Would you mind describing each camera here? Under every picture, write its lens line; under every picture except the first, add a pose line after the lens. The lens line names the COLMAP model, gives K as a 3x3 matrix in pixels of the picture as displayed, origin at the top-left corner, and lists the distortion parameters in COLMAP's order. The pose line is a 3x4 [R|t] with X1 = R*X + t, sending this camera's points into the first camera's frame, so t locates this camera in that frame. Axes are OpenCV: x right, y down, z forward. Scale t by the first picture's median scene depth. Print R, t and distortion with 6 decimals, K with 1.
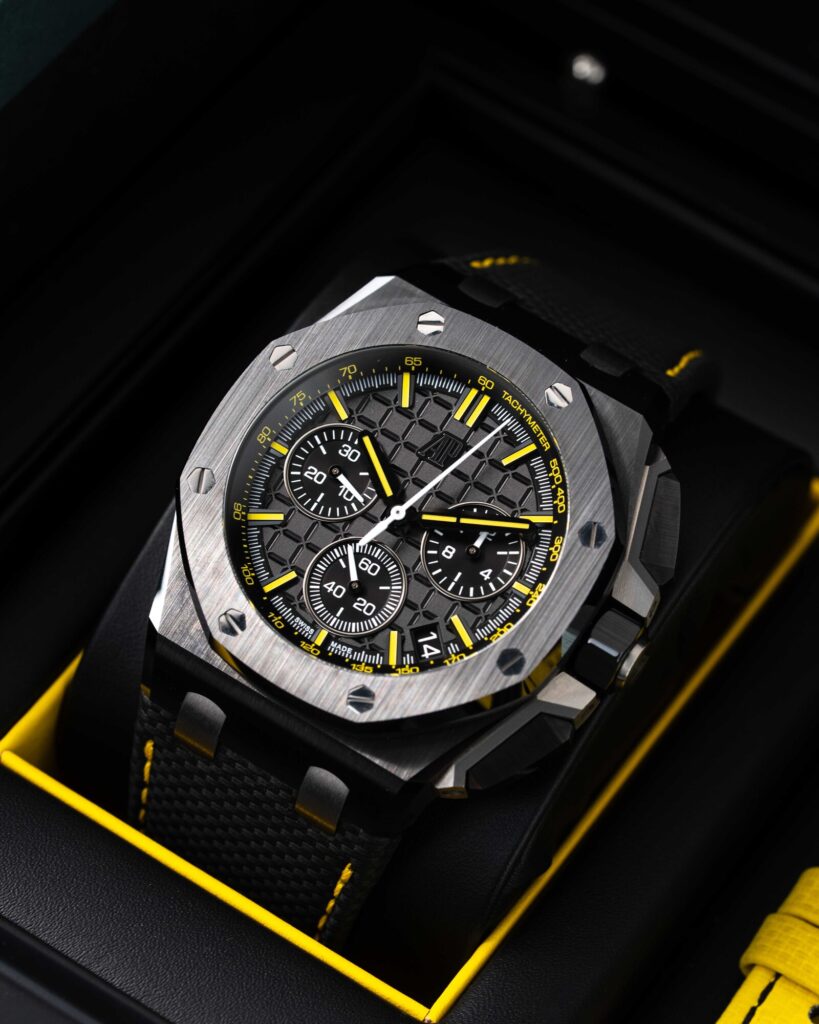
lens RADIAL K [[4964.7, 0, 405.5], [0, 4964.7, 521.6], [0, 0, 1]] dist [0.229968, 0.000000]
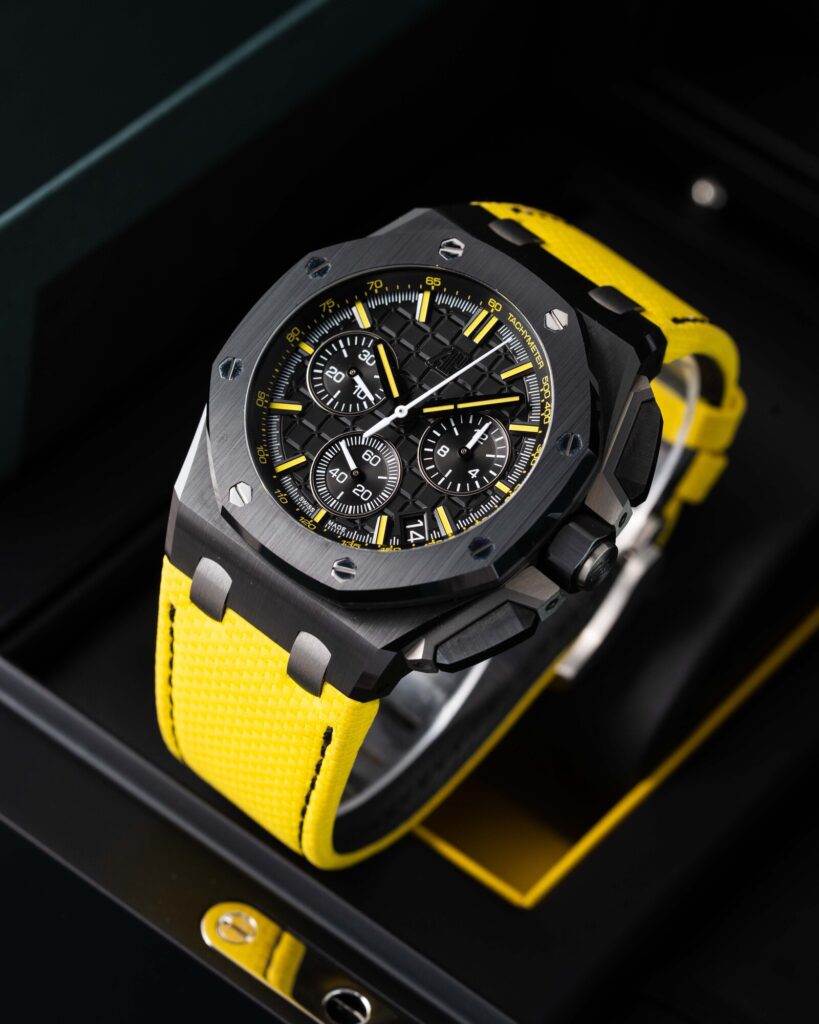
lens RADIAL K [[4964.7, 0, 407.0], [0, 4964.7, 503.1], [0, 0, 1]] dist [0.229968, 0.000000]
pose [[0.989037, 0.092020, -0.115491, 0.129376], [-0.099498, 0.993182, -0.060736, 0.085510], [0.109115, 0.071562, 0.991450, -0.097423]]
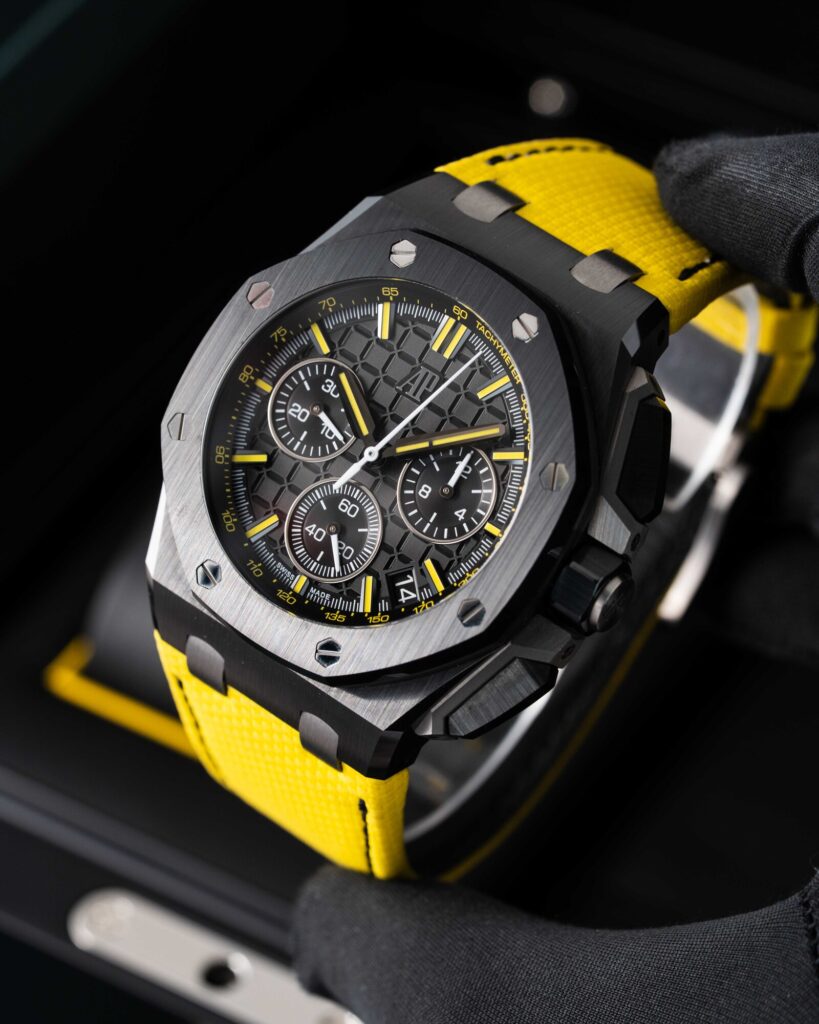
lens RADIAL K [[4964.7, 0, 407.1], [0, 4964.7, 508.1], [0, 0, 1]] dist [0.229968, 0.000000]
pose [[0.964046, -0.029324, -0.264113, 0.262153], [0.064579, 0.989950, 0.125809, -0.113265], [0.257769, -0.138342, 0.956251, 0.066418]]
